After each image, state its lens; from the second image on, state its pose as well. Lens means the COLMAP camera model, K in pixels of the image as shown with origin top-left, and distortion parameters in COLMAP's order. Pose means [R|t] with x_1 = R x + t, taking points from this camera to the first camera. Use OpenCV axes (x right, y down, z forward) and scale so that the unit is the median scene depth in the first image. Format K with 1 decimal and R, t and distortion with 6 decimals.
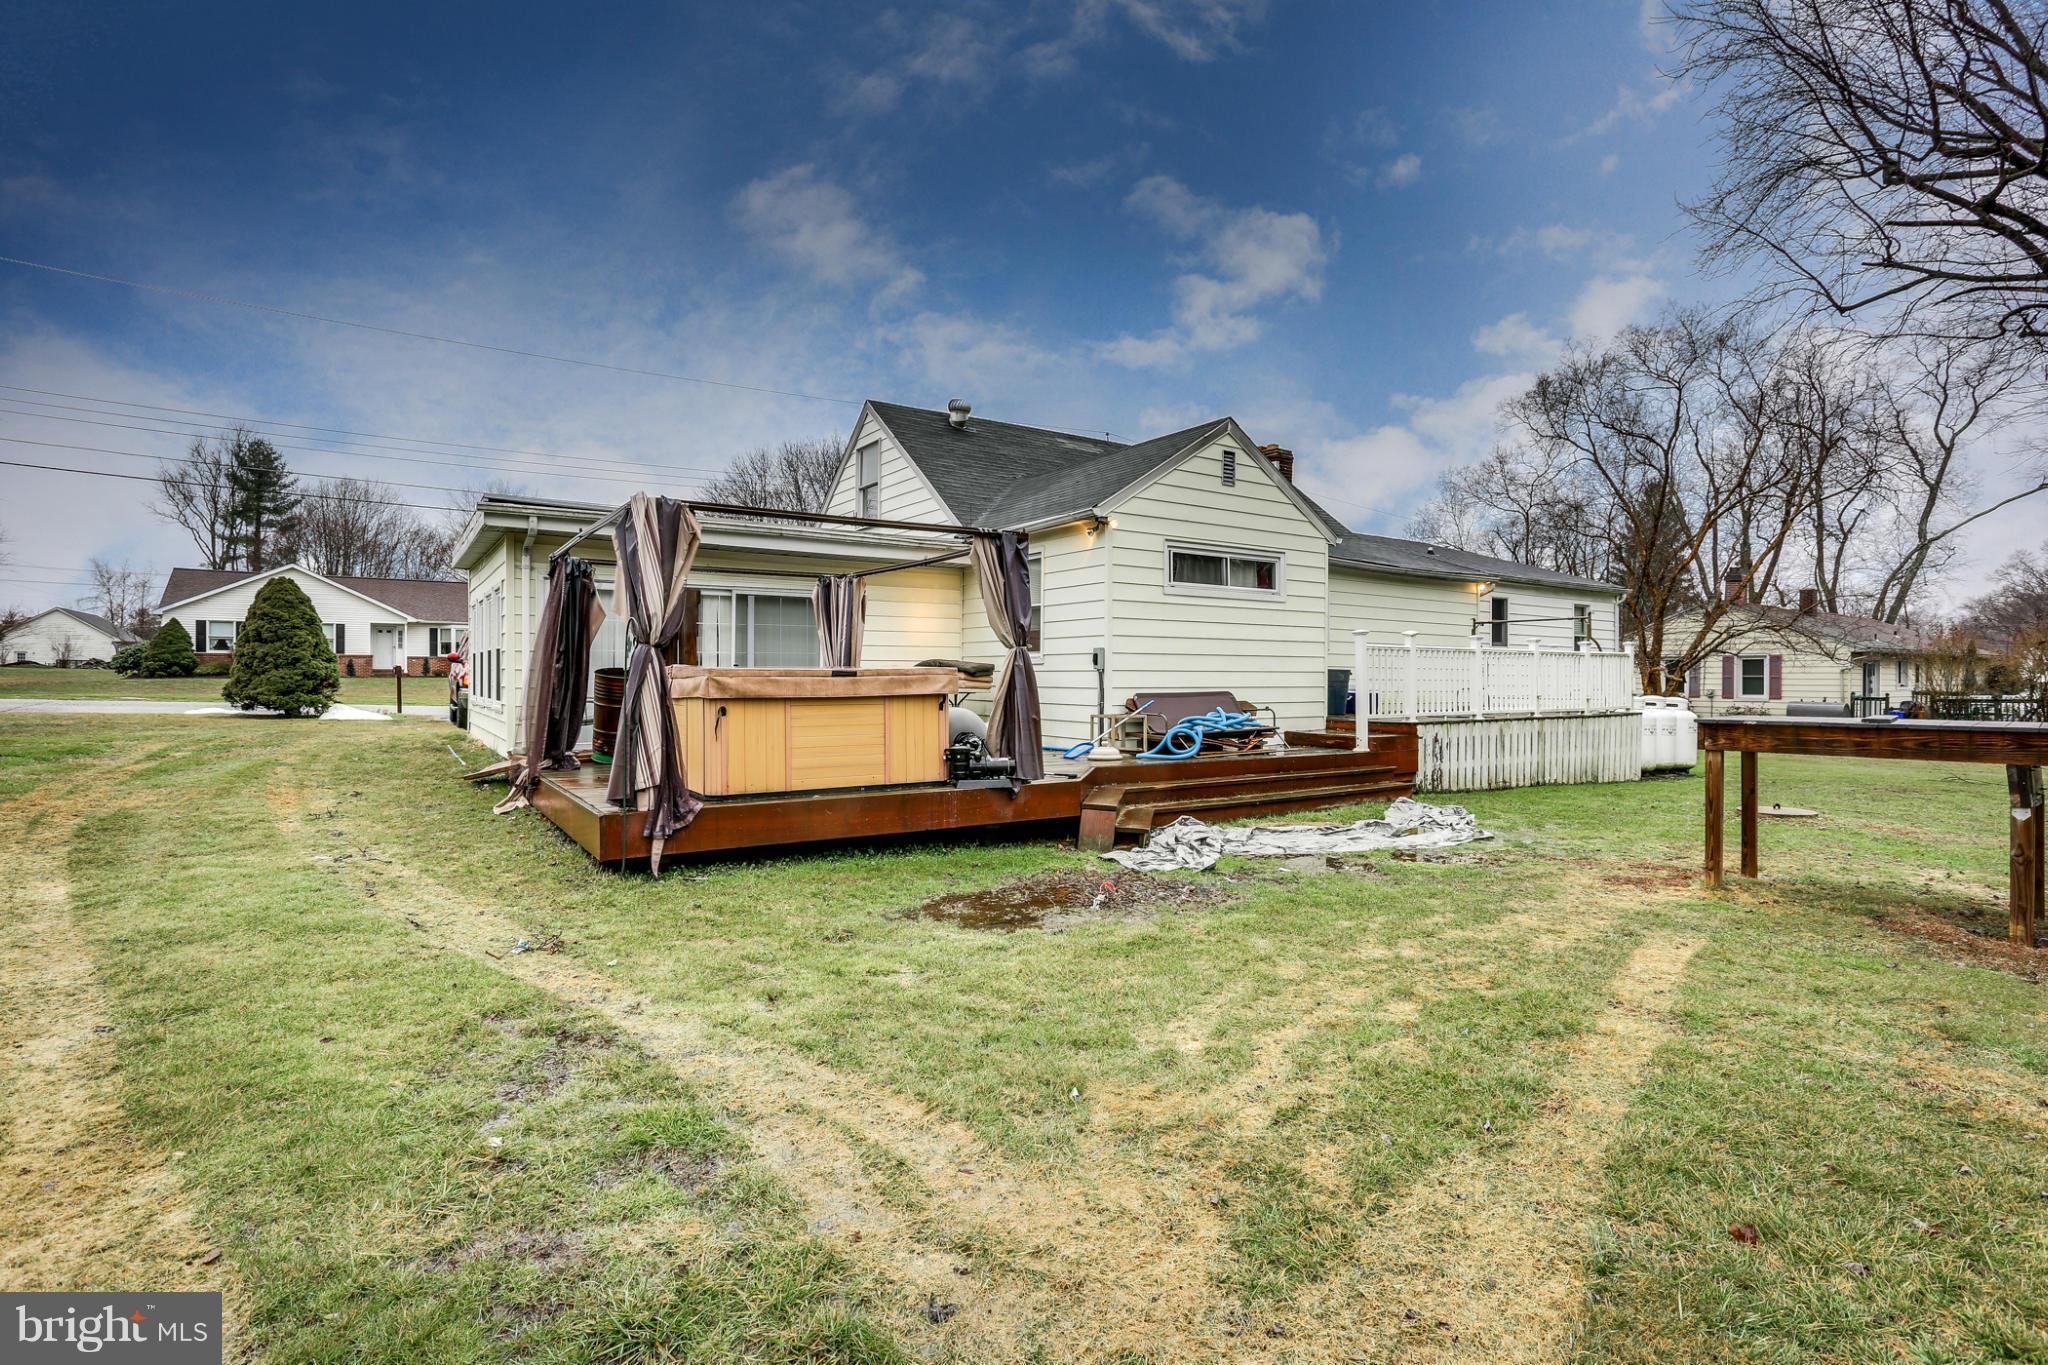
lens RADIAL K [[997.4, 0, 1026.8], [0, 997.4, 683.0], [0, 0, 1]] dist [-0.044689, 0.017859]
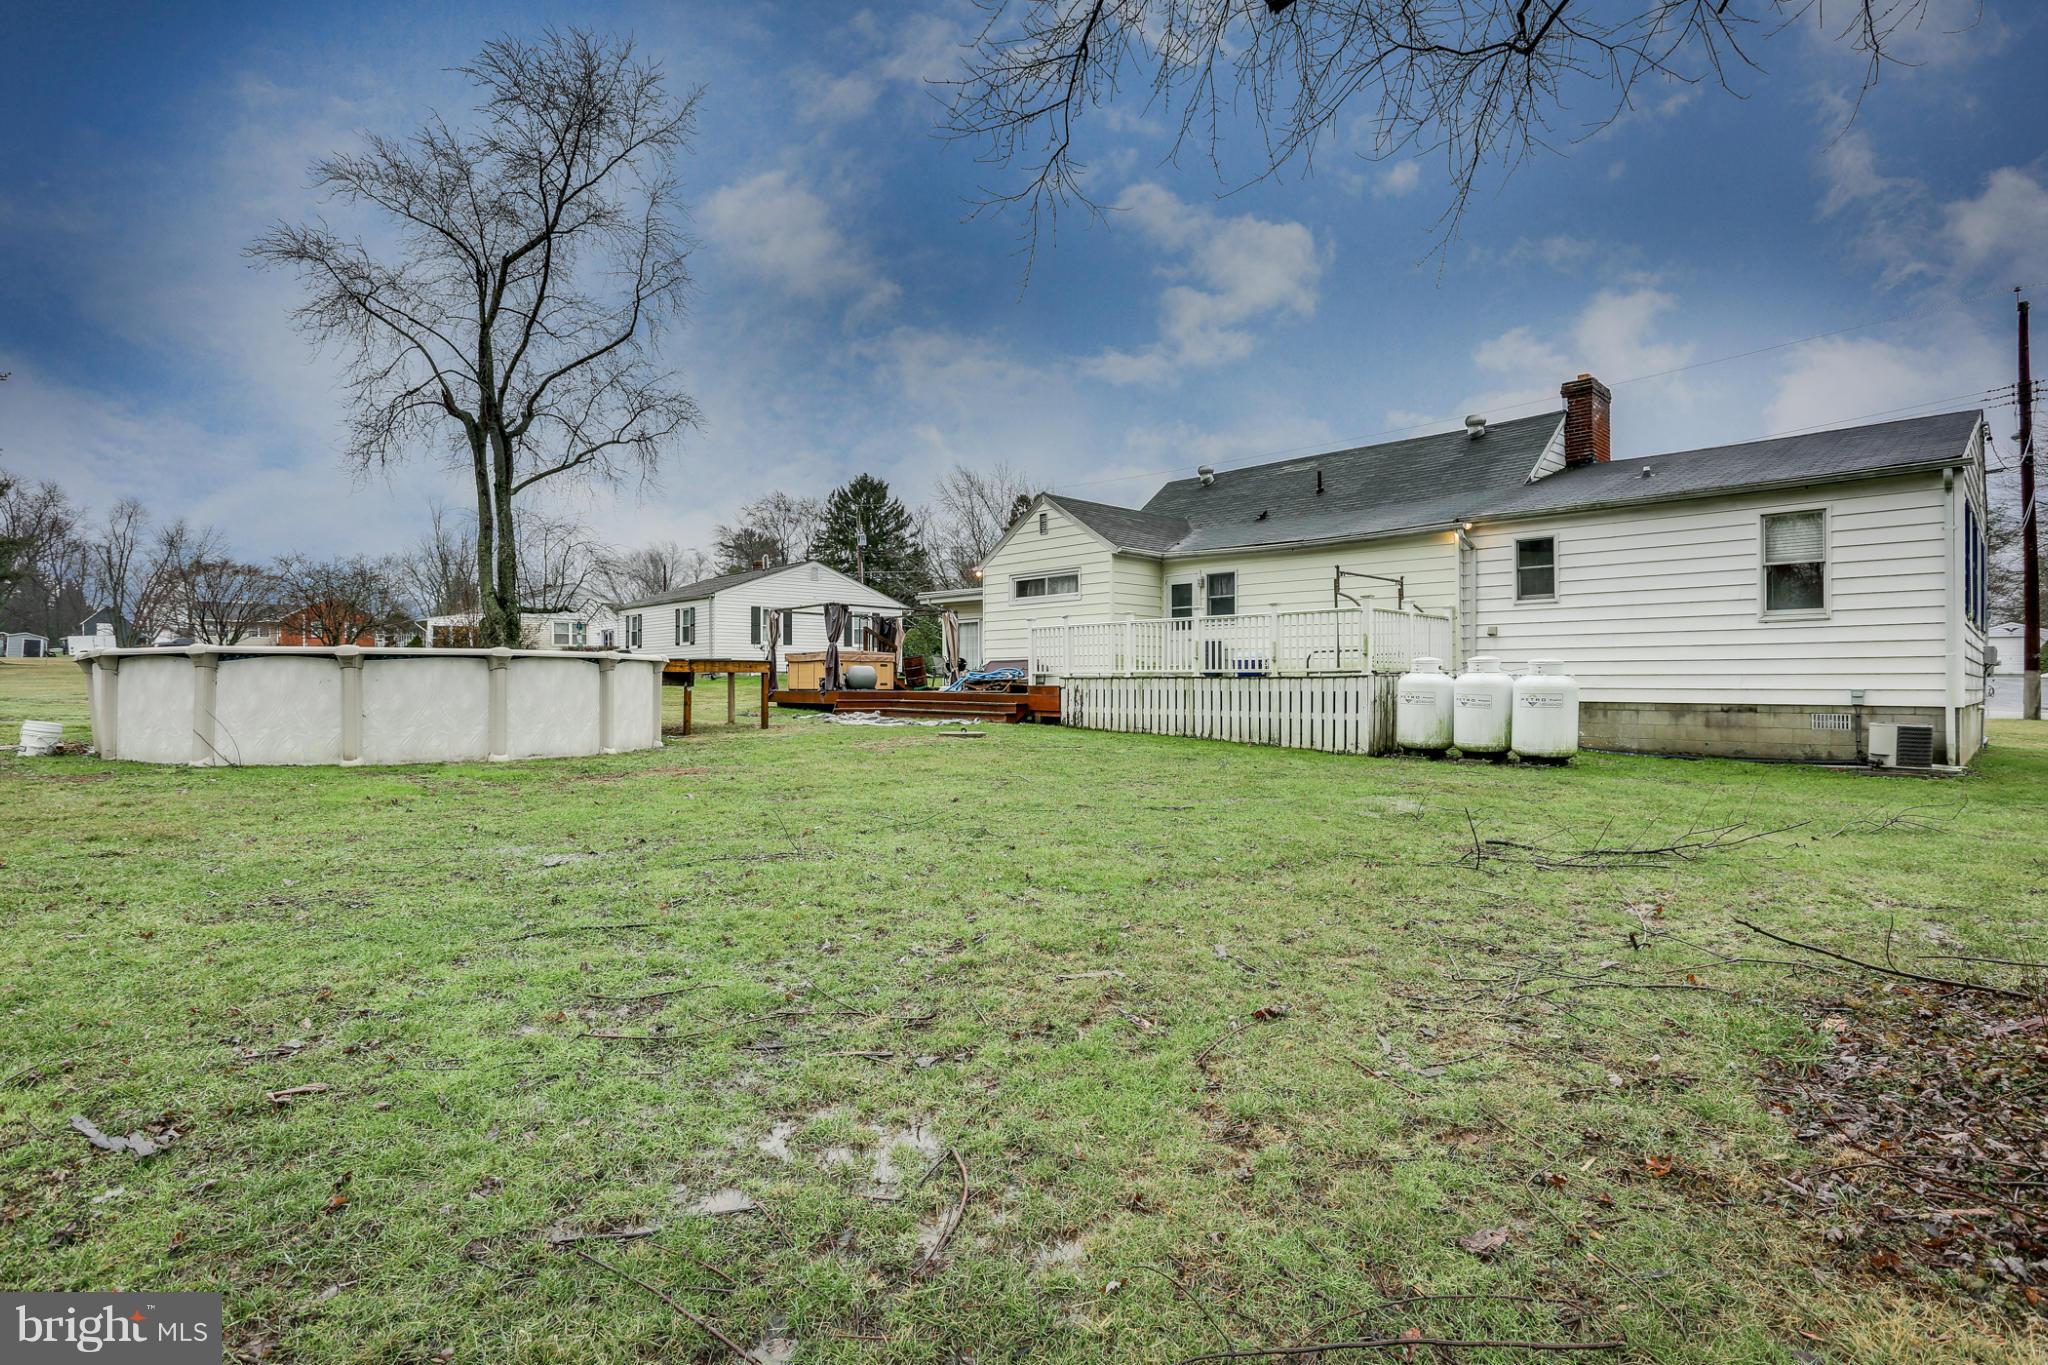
lens RADIAL K [[997.4, 0, 1031.7], [0, 997.4, 685.9], [0, 0, 1]] dist [-0.044689, 0.017859]
pose [[0.178739, -0.002615, -0.983893, 1.788493], [-0.002065, 0.999993, -0.003032, 0.055266], [0.983894, 0.002573, 0.178732, 0.677383]]
